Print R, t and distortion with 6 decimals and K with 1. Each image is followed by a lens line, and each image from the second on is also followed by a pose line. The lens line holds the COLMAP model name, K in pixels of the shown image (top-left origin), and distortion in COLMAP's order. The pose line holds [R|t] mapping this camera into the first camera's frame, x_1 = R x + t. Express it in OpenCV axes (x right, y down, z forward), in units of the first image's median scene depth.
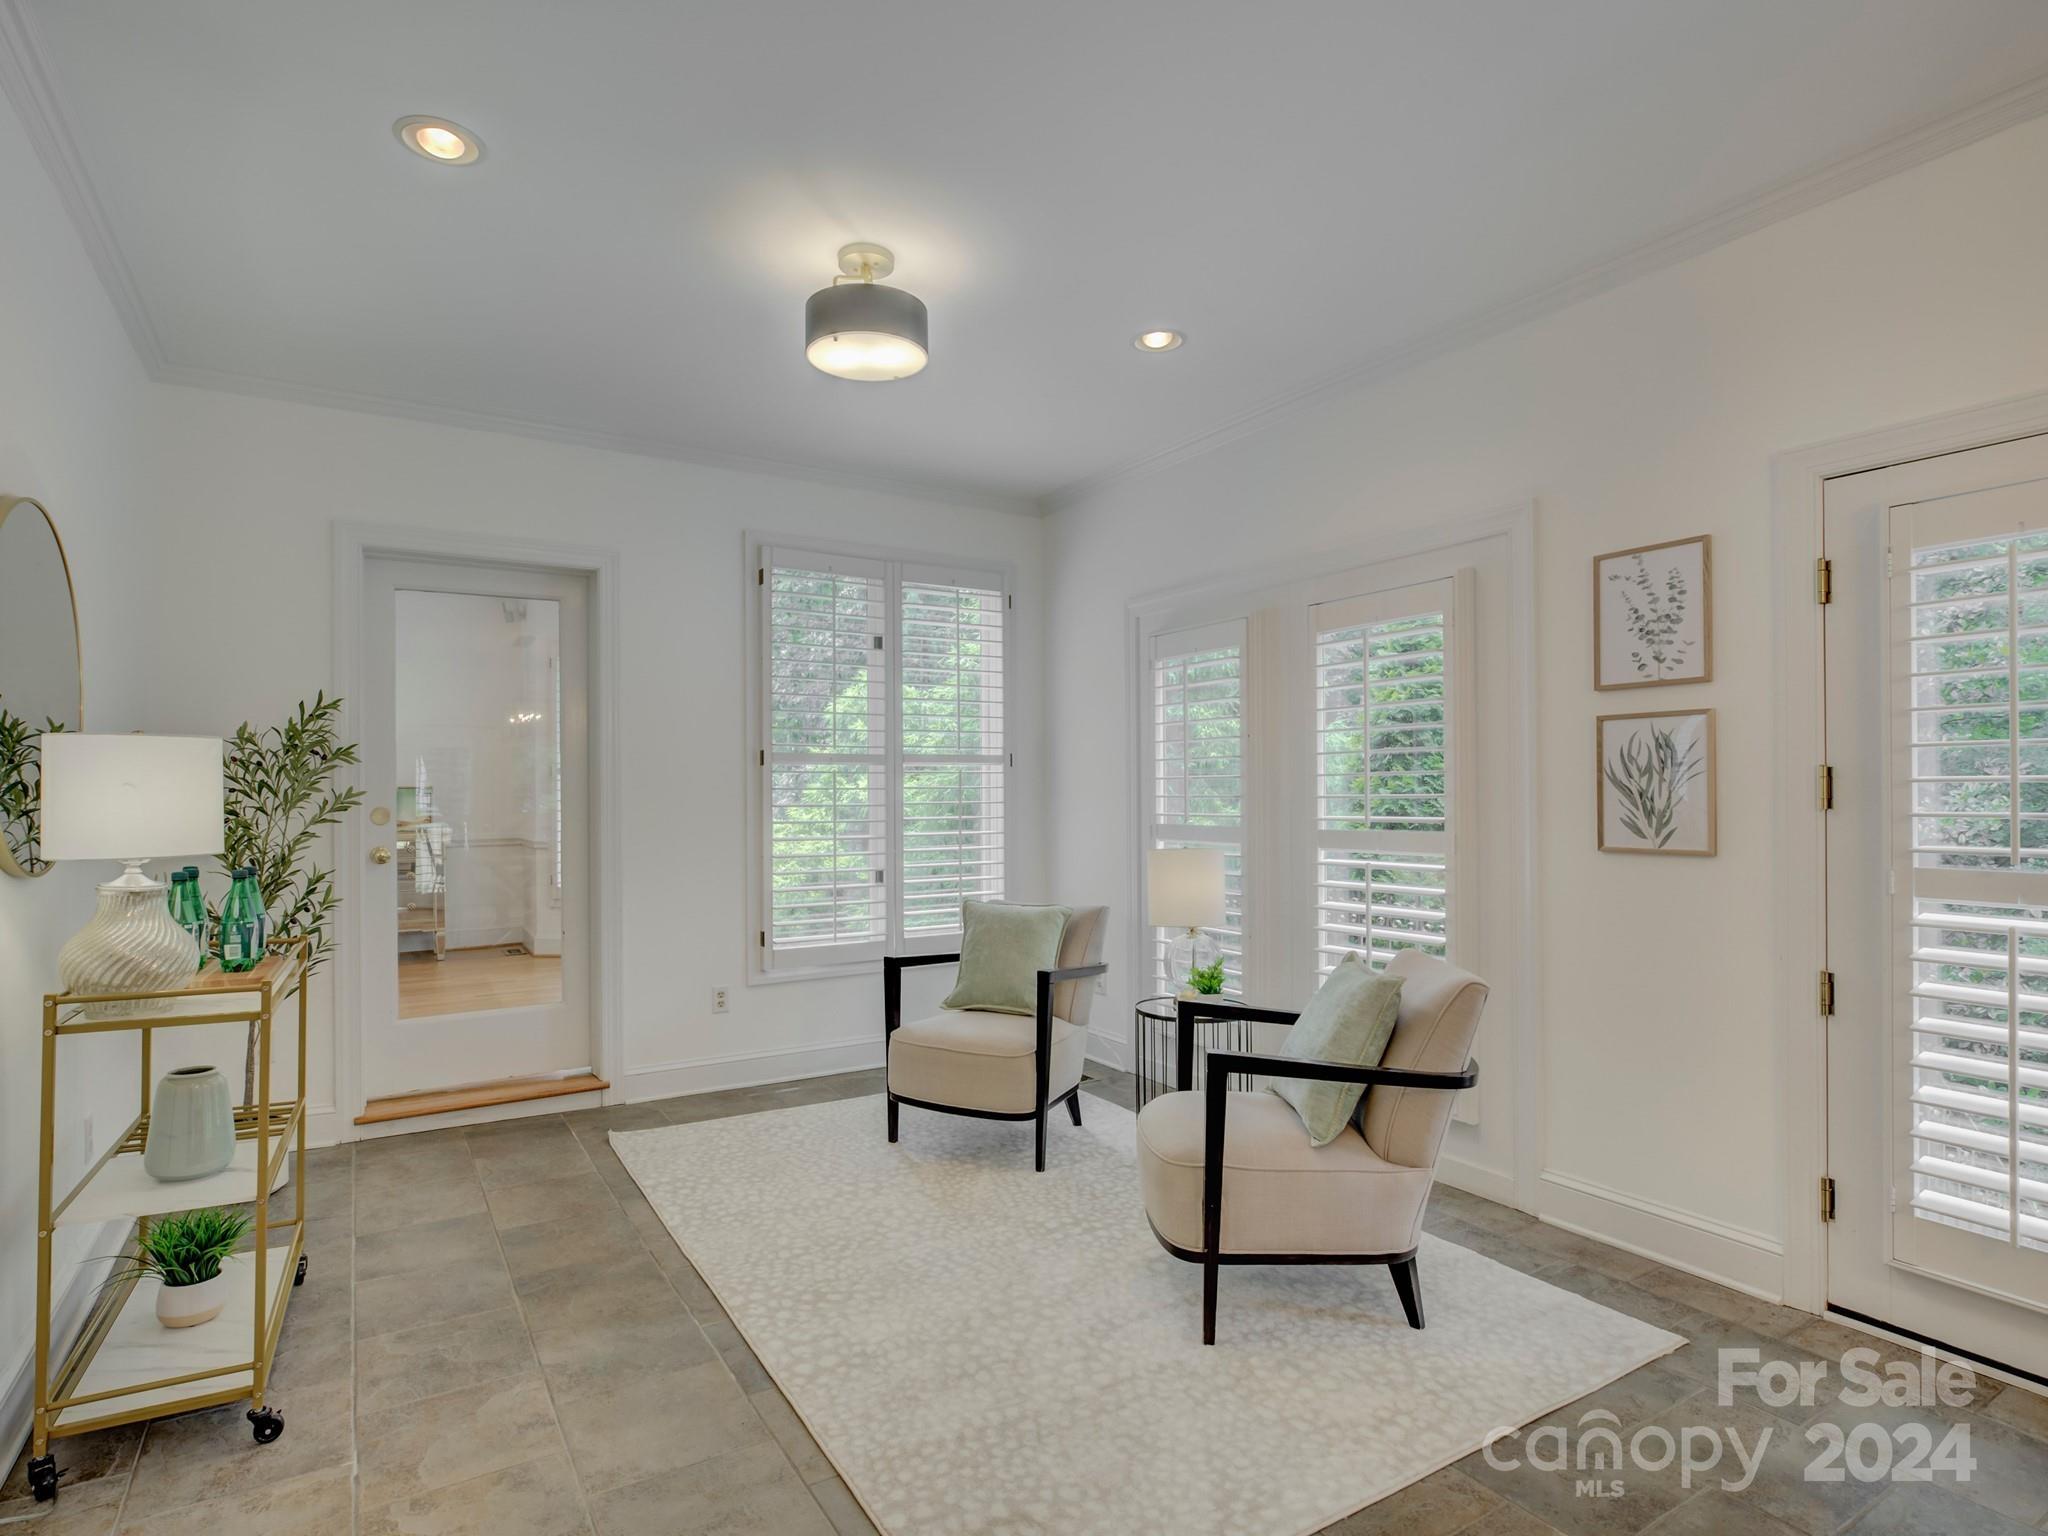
lens RADIAL K [[1066.4, 0, 1022.2], [0, 1066.4, 785.1], [0, 0, 1]] dist [-0.005266, -0.001814]
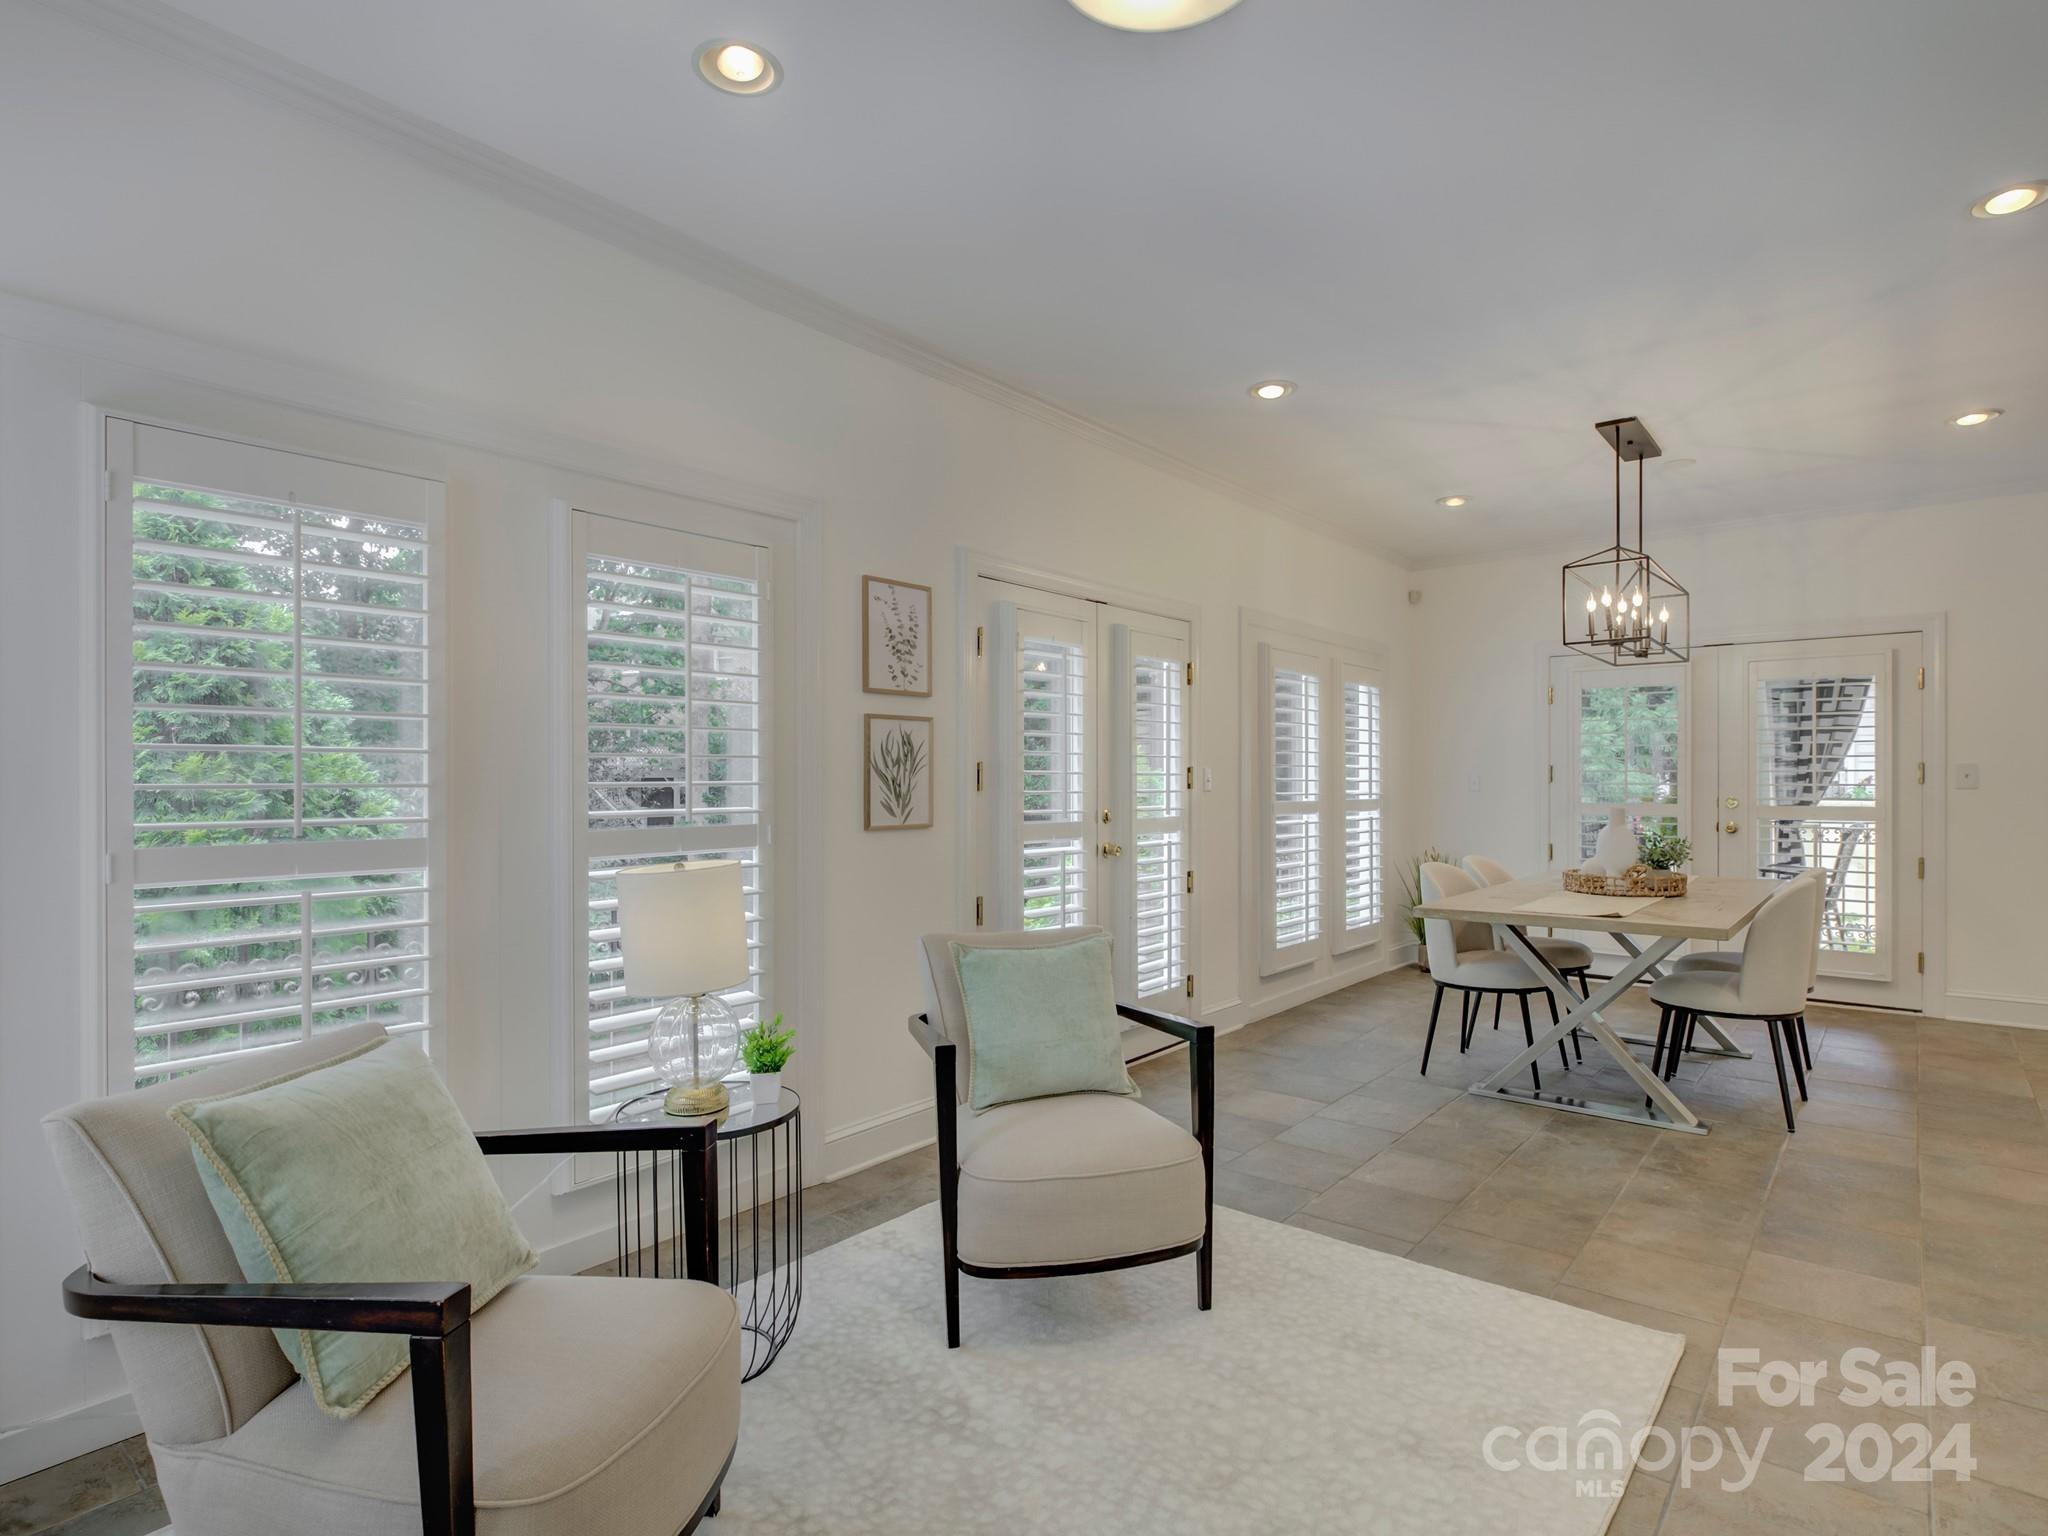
lens RADIAL K [[1066.4, 0, 1025.3], [0, 1066.4, 775.3], [0, 0, 1]] dist [-0.005266, -0.001814]
pose [[-0.328478, 0.011371, 0.944443, -0.628247], [0.000224, 0.999928, -0.011961, 0.016450], [-0.944512, -0.003718, -0.328457, 1.255778]]
